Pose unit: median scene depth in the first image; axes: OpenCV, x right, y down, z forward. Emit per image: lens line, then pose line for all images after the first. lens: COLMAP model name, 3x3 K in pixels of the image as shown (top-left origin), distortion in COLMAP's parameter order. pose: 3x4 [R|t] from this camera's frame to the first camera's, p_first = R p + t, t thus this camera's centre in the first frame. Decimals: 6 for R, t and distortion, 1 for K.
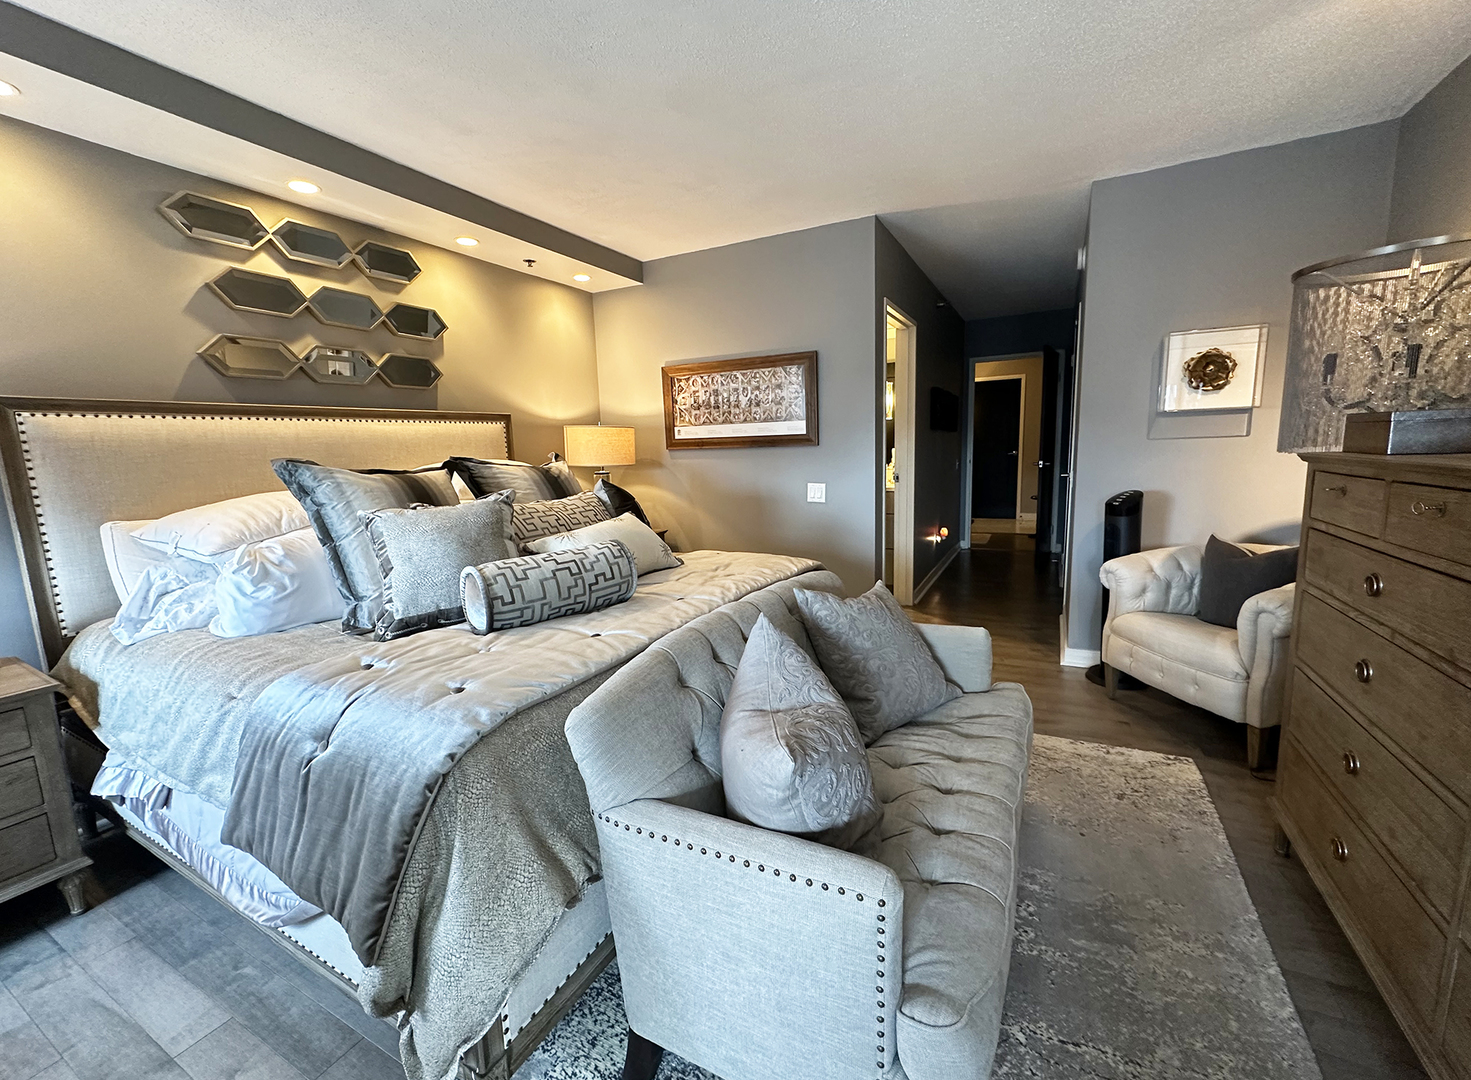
lens RADIAL K [[602.5, 0, 735.9], [0, 602.5, 534.4], [0, 0, 1]] dist [-0.002918, -0.000242]
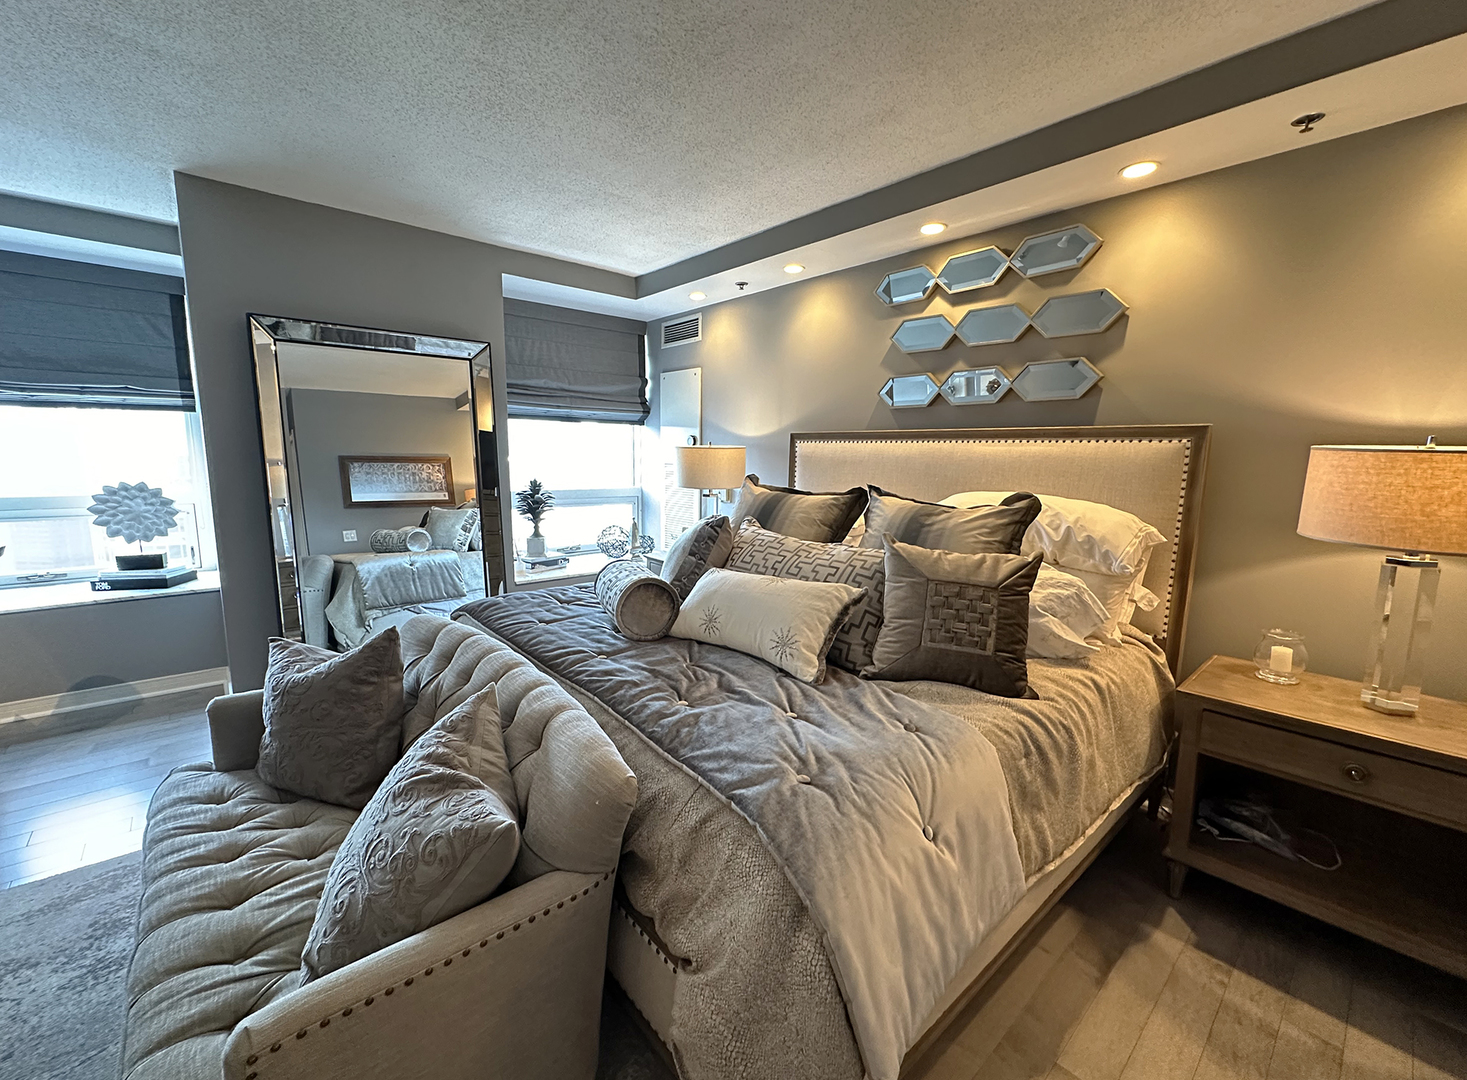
lens RADIAL K [[600.9, 0, 730.8], [0, 600.9, 545.8], [0, 0, 1]] dist [-0.002918, -0.000242]
pose [[-0.362721, 0.162535, -0.917614, 0.406211], [-0.148108, 0.962103, 0.228960, -0.176096], [0.920053, 0.218954, -0.324902, 0.915937]]
